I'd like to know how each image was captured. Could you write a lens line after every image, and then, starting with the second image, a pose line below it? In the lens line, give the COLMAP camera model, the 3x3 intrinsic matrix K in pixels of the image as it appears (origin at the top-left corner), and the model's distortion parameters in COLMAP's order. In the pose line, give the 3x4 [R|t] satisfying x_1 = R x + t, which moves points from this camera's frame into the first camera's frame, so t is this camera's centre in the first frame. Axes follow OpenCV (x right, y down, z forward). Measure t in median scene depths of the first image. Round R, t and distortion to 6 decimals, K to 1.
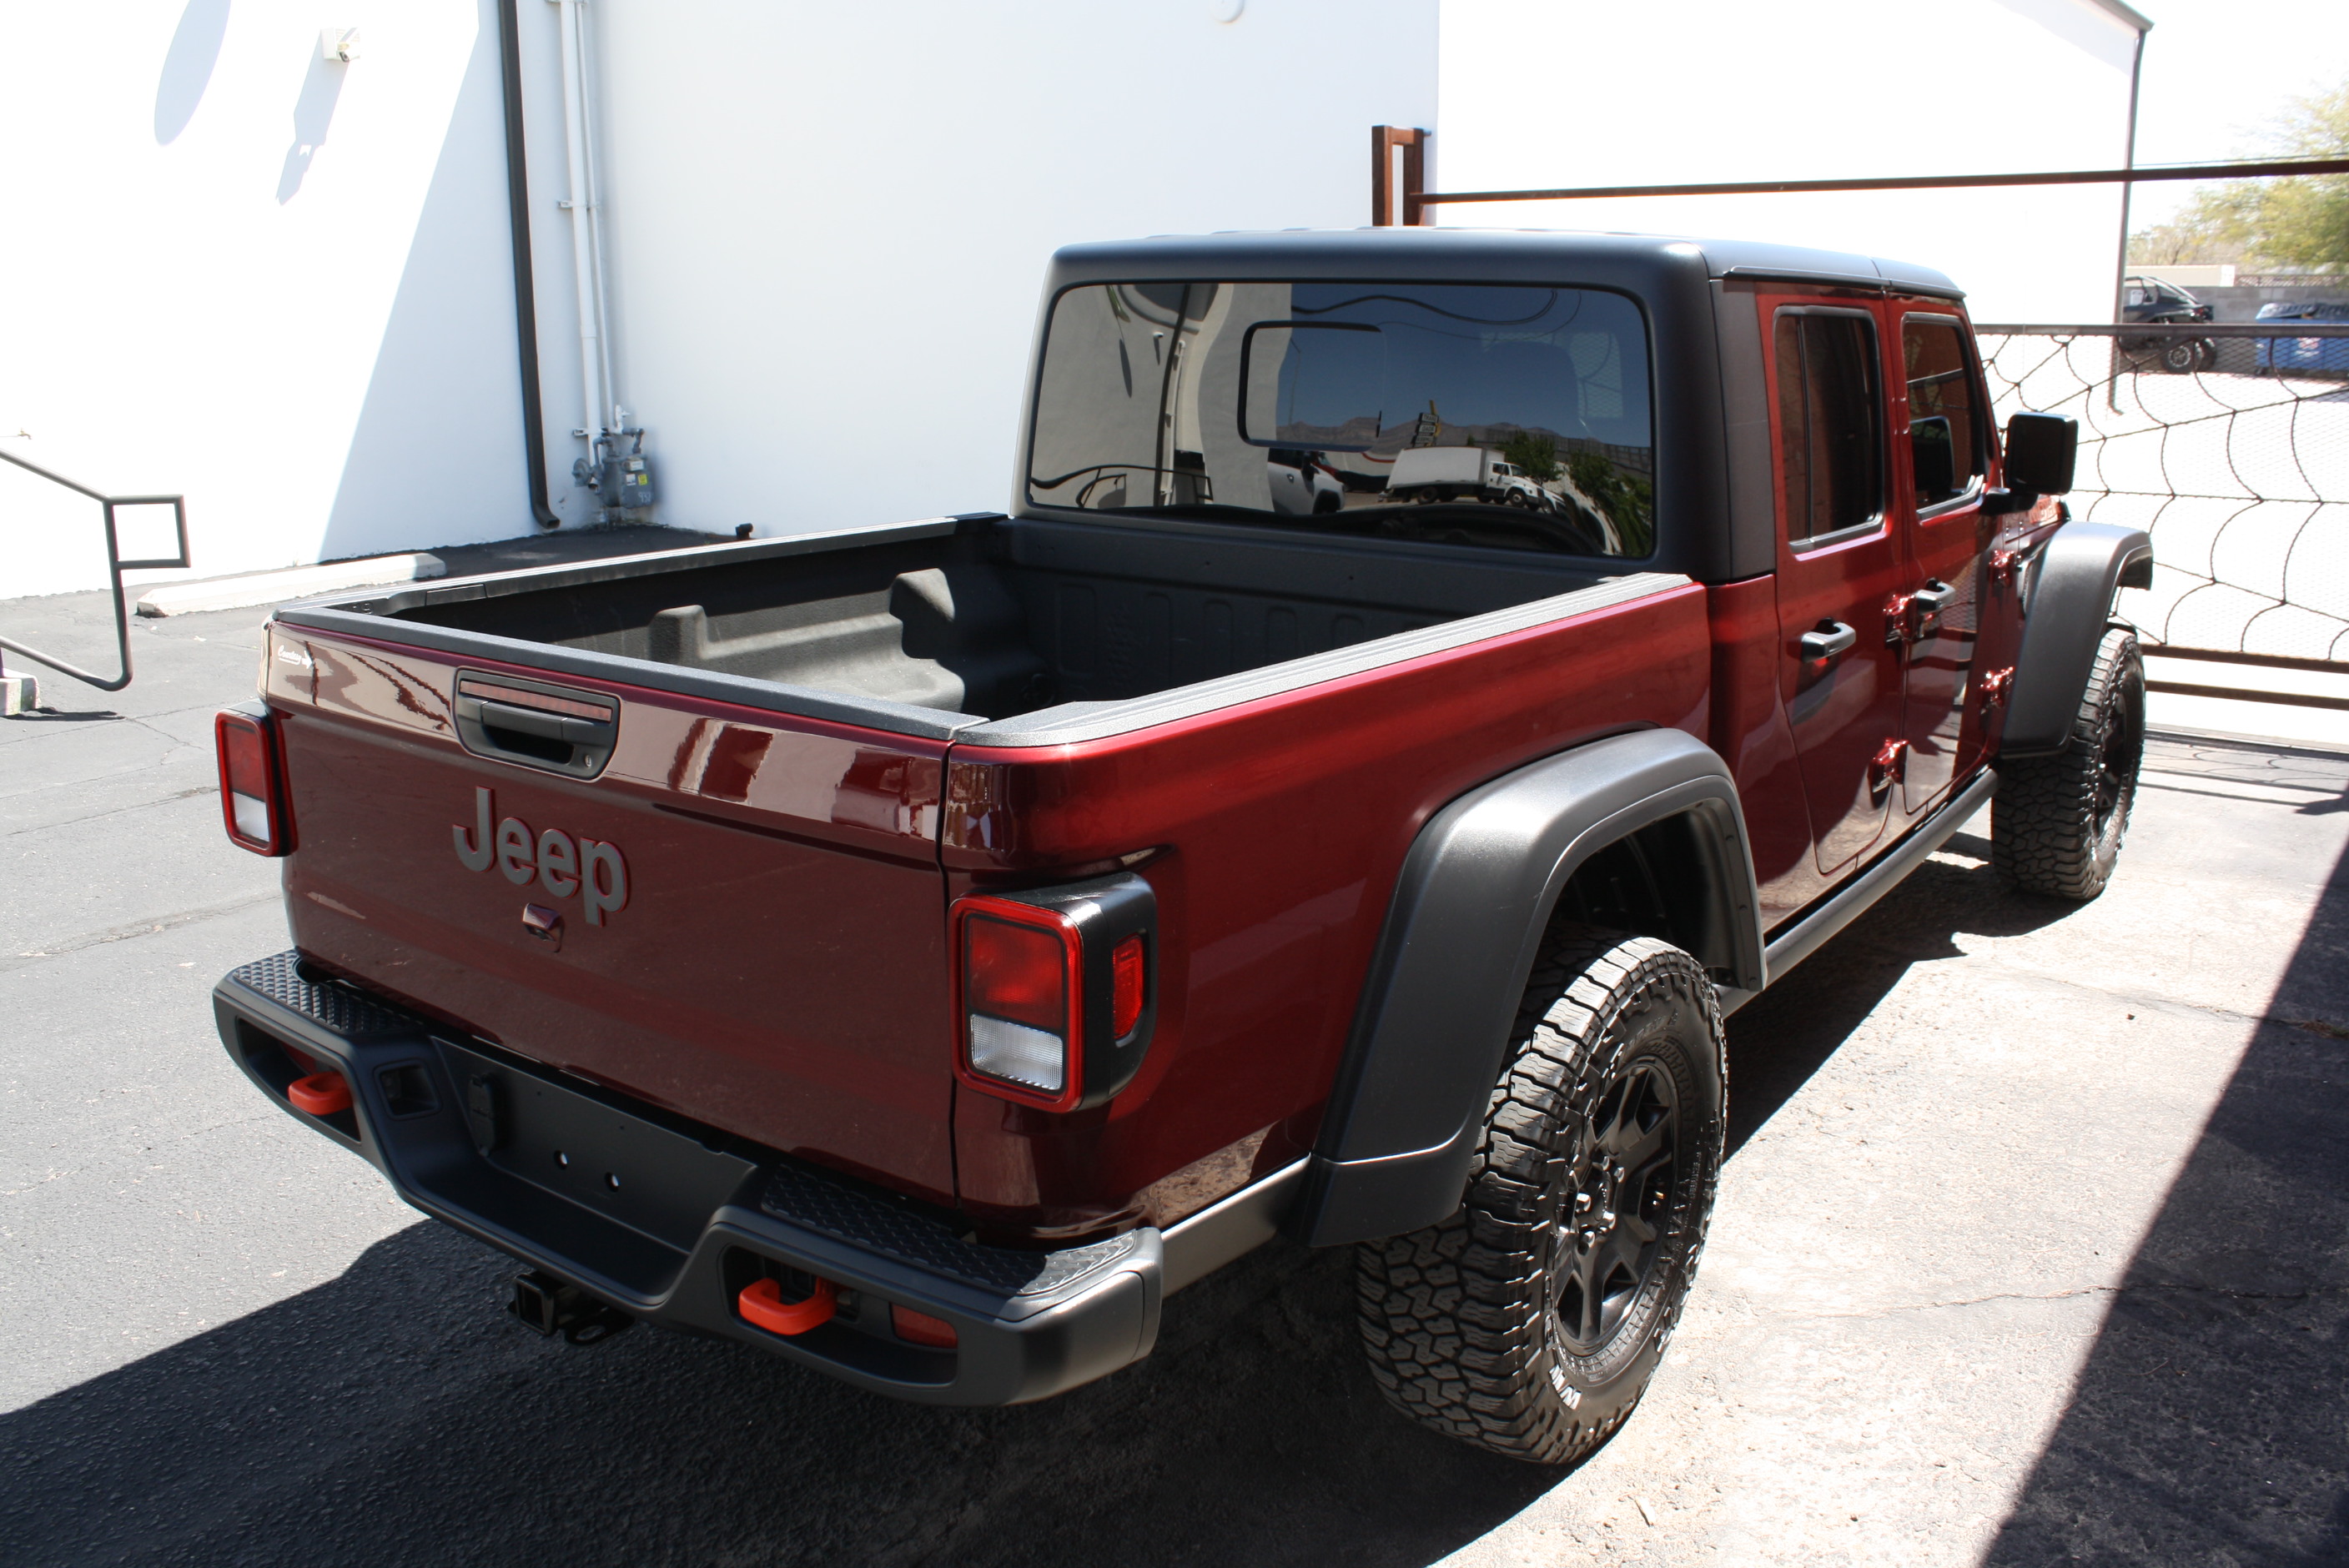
lens RADIAL K [[1983.9, 0, 1159.4], [0, 1983.9, 794.8], [0, 0, 1]] dist [-0.164771, 0.142917]
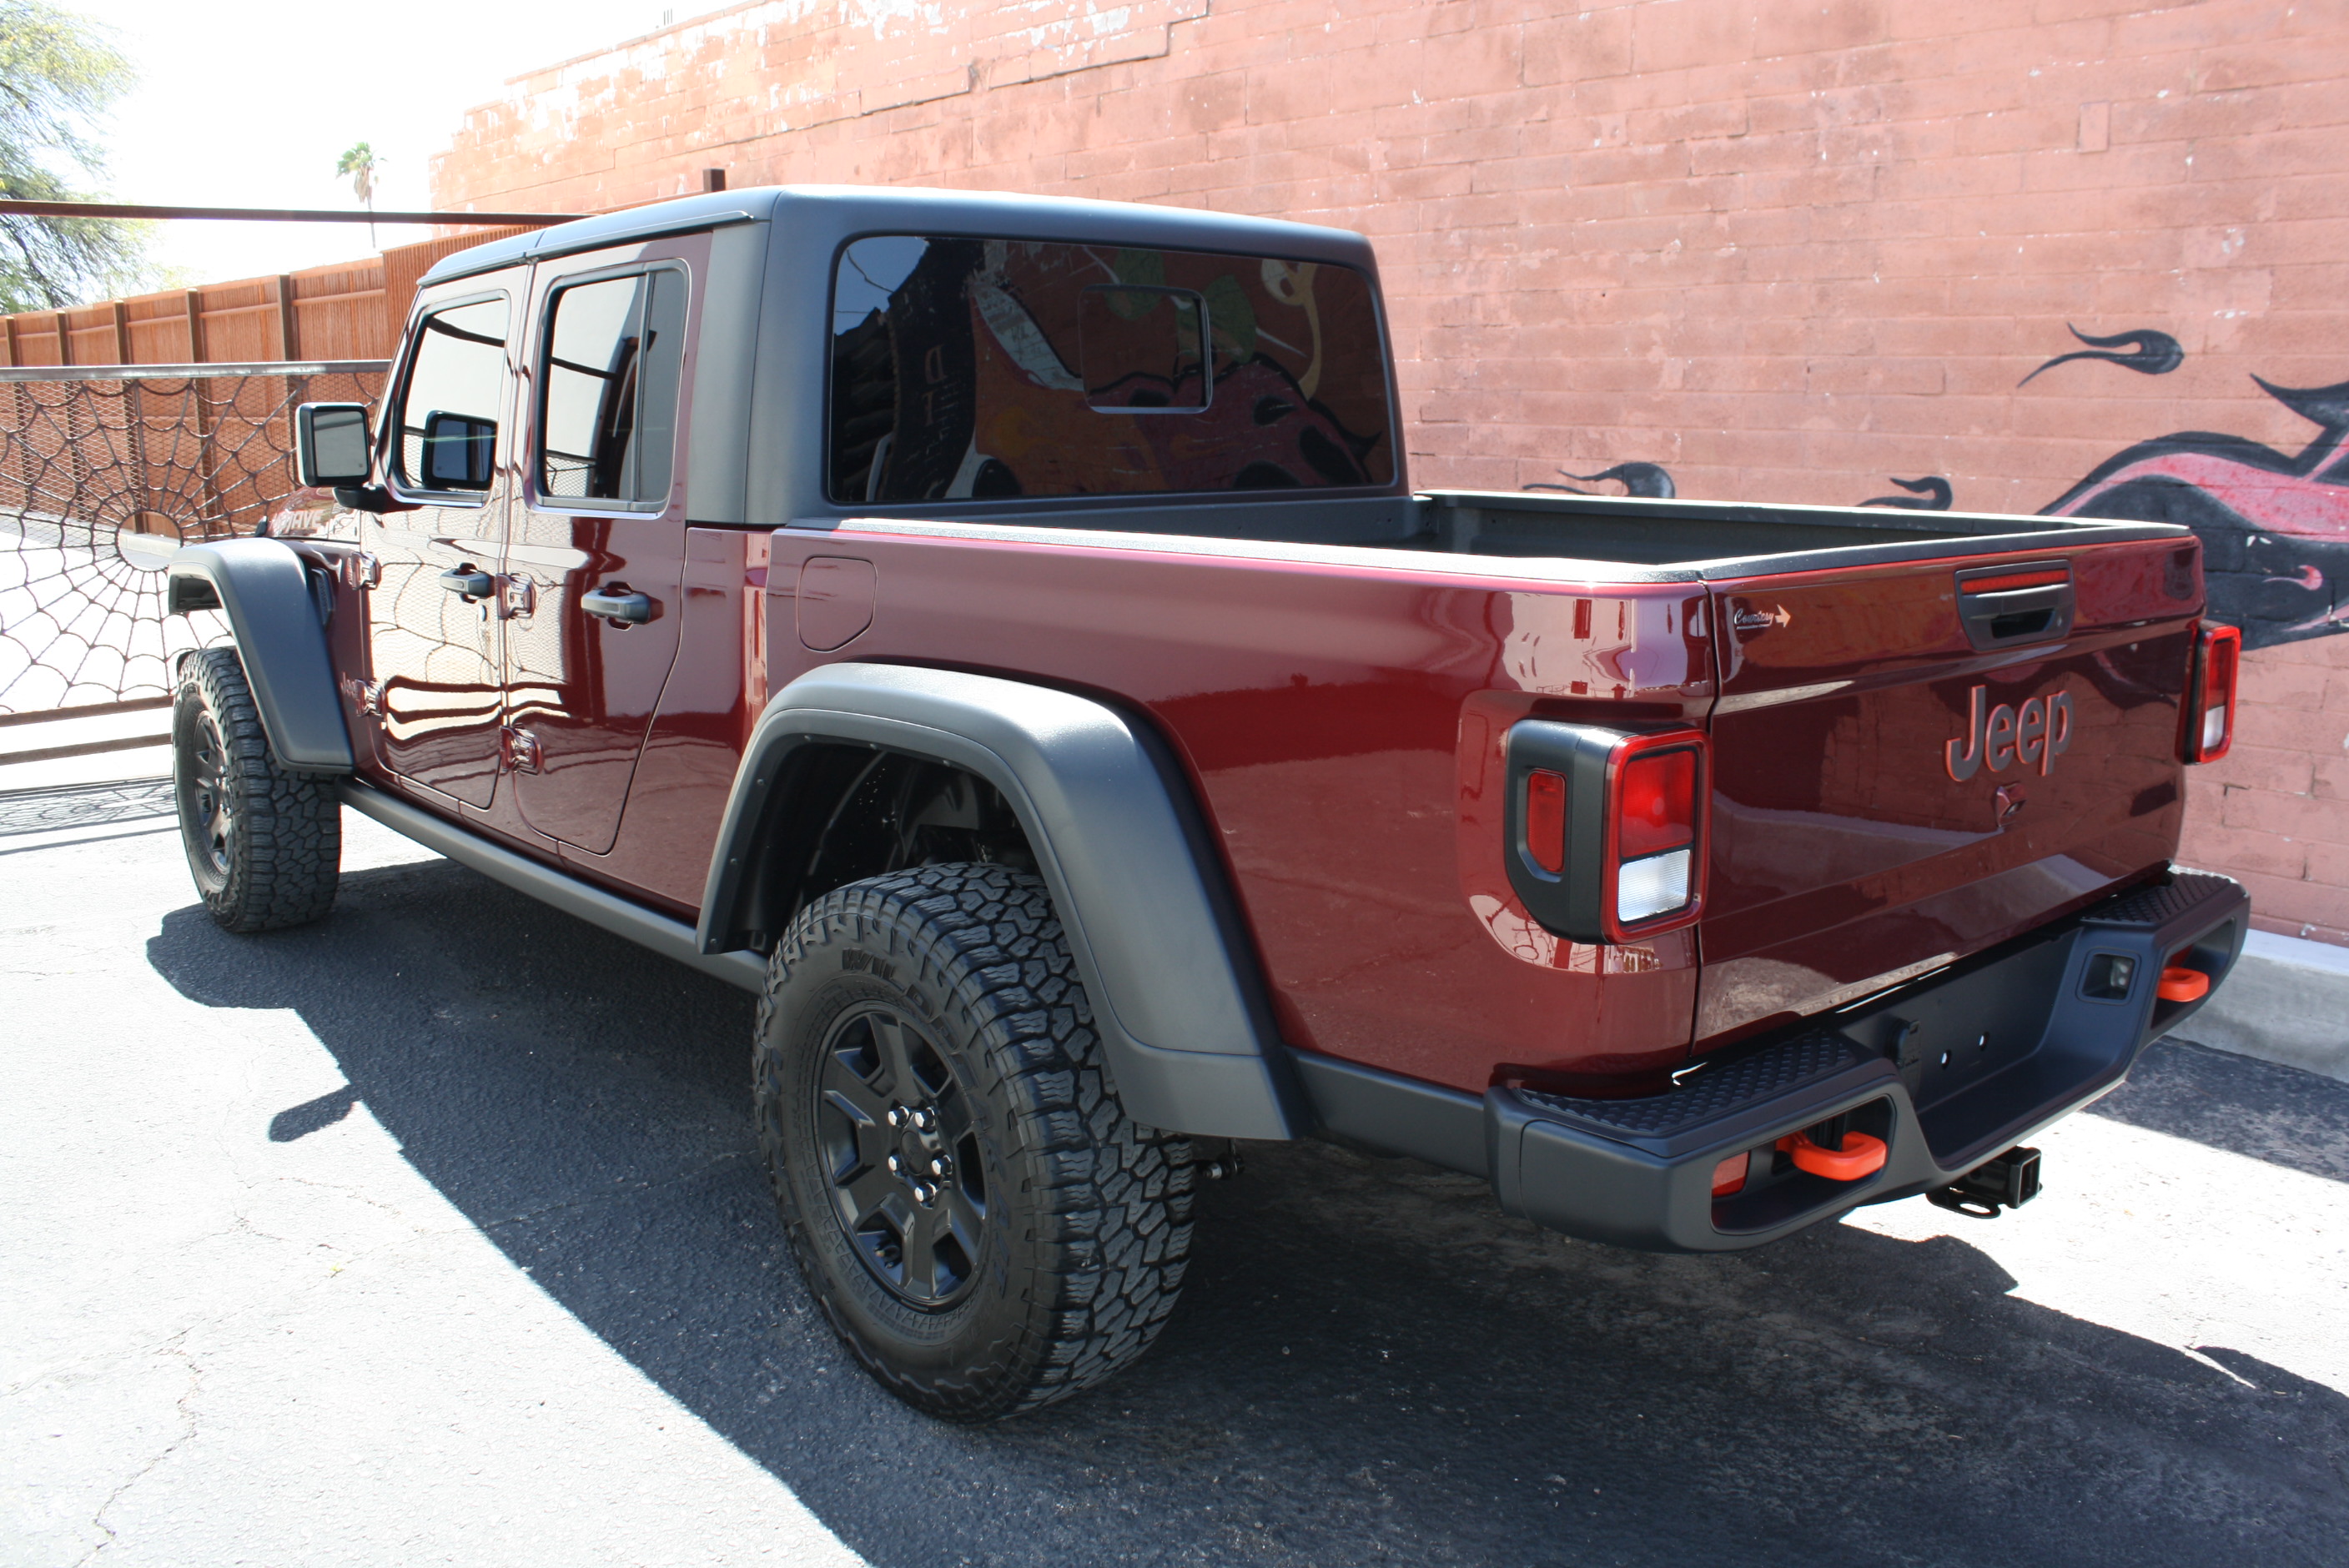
lens RADIAL K [[1983.9, 0, 1199.1], [0, 1983.9, 798.6], [0, 0, 1]] dist [-0.164771, 0.142917]
pose [[0.214734, -0.206238, 0.954649, -1.116566], [0.242326, 0.958137, 0.152484, -0.156860], [-0.946133, 0.198592, 0.255721, 0.921961]]
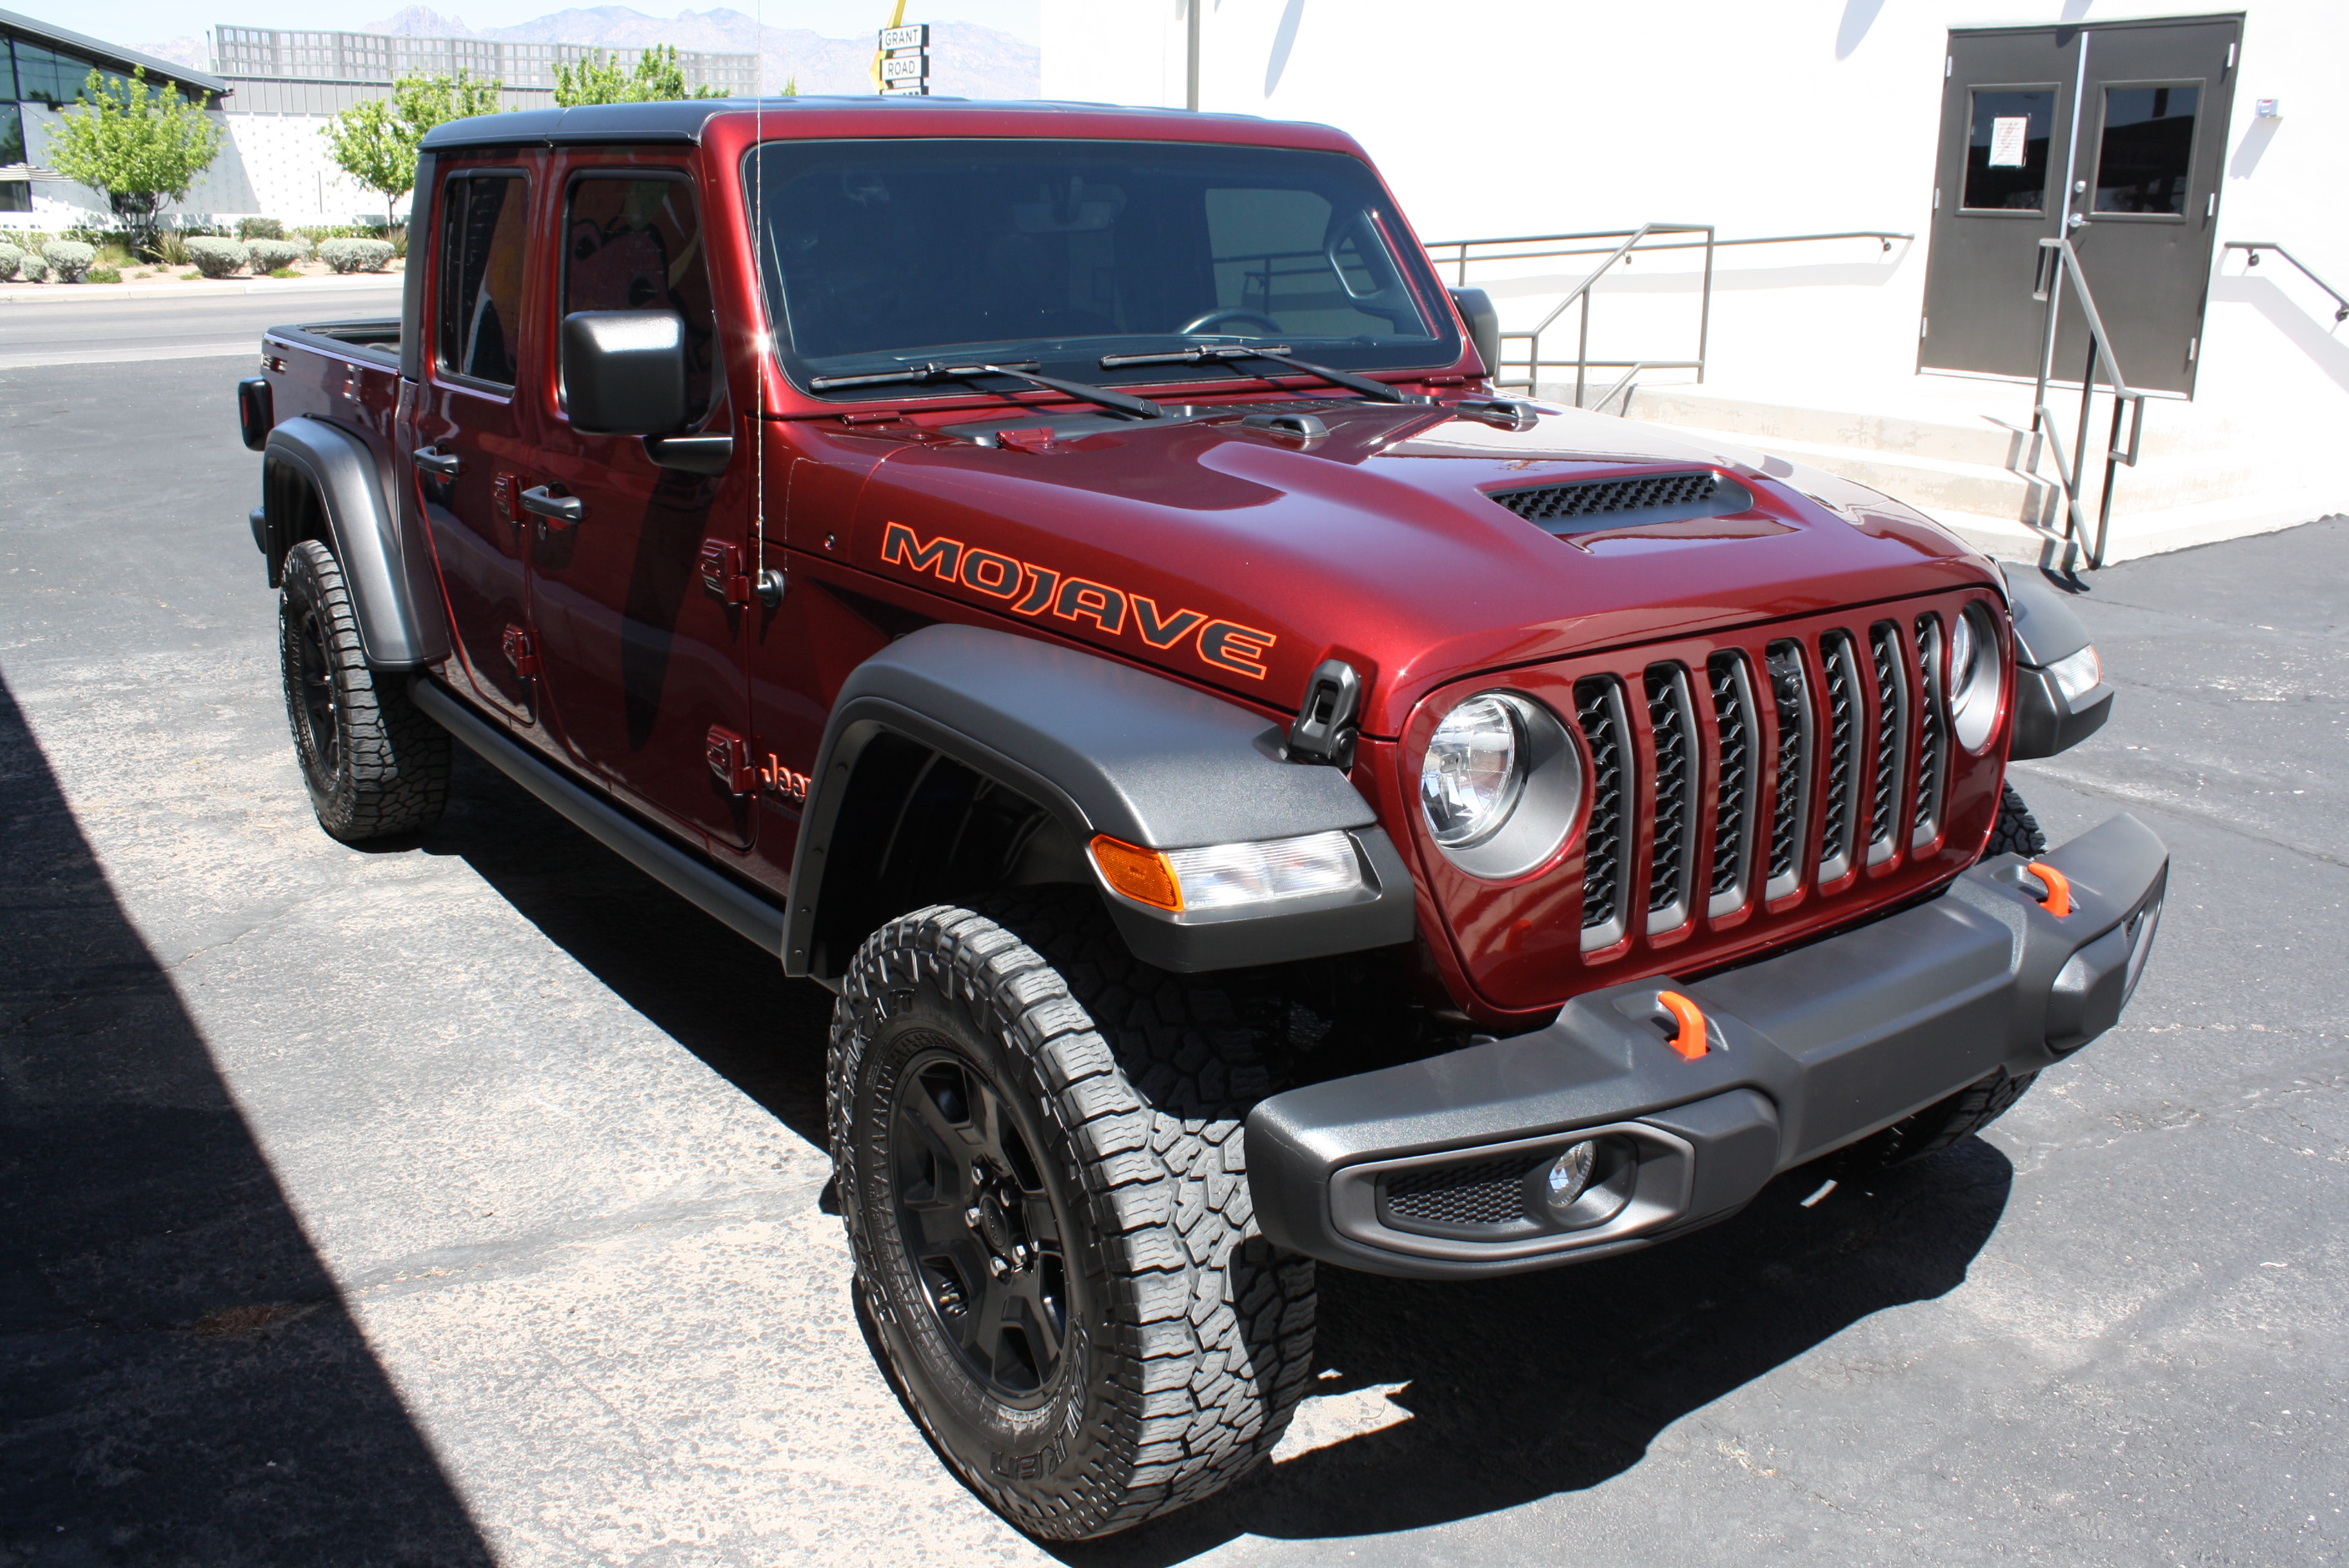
lens RADIAL K [[1983.9, 0, 1191.8], [0, 1983.9, 732.1], [0, 0, 1]] dist [-0.164771, 0.142917]
pose [[-0.290590, 0.242956, -0.925489, 1.610504], [-0.239327, 0.918028, 0.316143, -0.493912], [0.926434, 0.313363, -0.208624, 2.077331]]
